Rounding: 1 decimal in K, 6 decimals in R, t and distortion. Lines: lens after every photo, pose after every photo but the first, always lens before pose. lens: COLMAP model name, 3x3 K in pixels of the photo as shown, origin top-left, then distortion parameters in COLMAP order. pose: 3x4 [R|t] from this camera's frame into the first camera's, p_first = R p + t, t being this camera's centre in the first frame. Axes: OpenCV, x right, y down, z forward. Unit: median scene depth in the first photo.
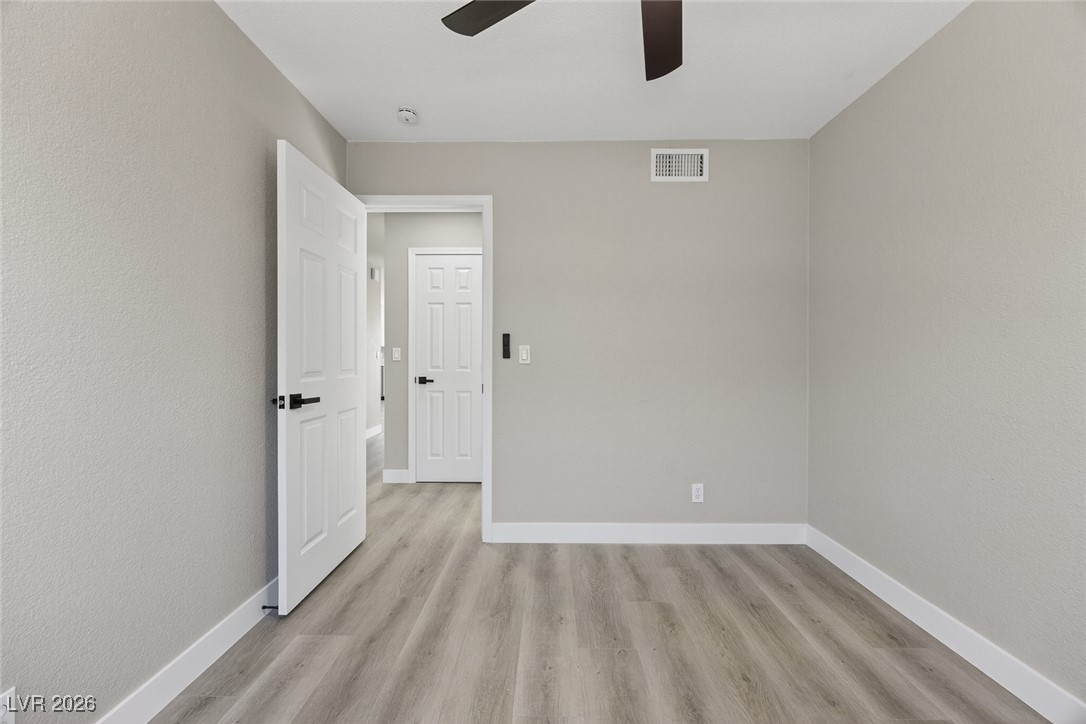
lens RADIAL K [[412.8, 0, 547.3], [0, 412.8, 361.8], [0, 0, 1]] dist [-0.002341, 0.000449]
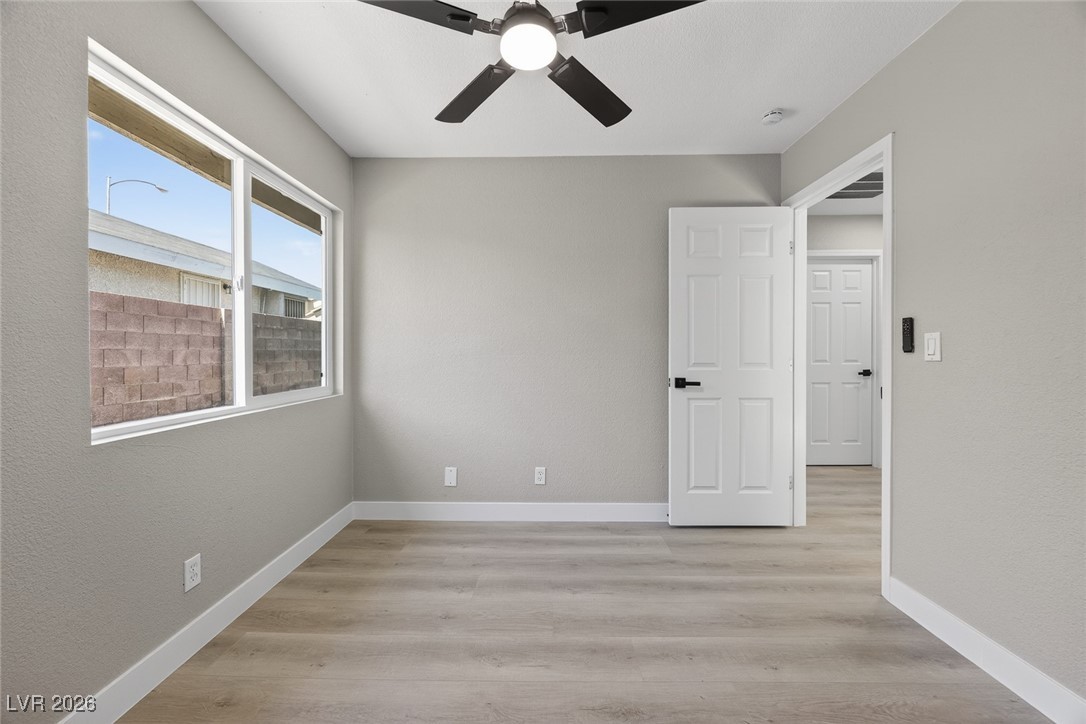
lens RADIAL K [[412.8, 0, 545.4], [0, 412.8, 357.7], [0, 0, 1]] dist [-0.002341, 0.000449]
pose [[0.000739, 0.005476, -0.999985, 0.834155], [-0.010658, 0.999928, 0.005468, 0.004129], [0.999943, 0.010654, 0.000798, 0.524374]]
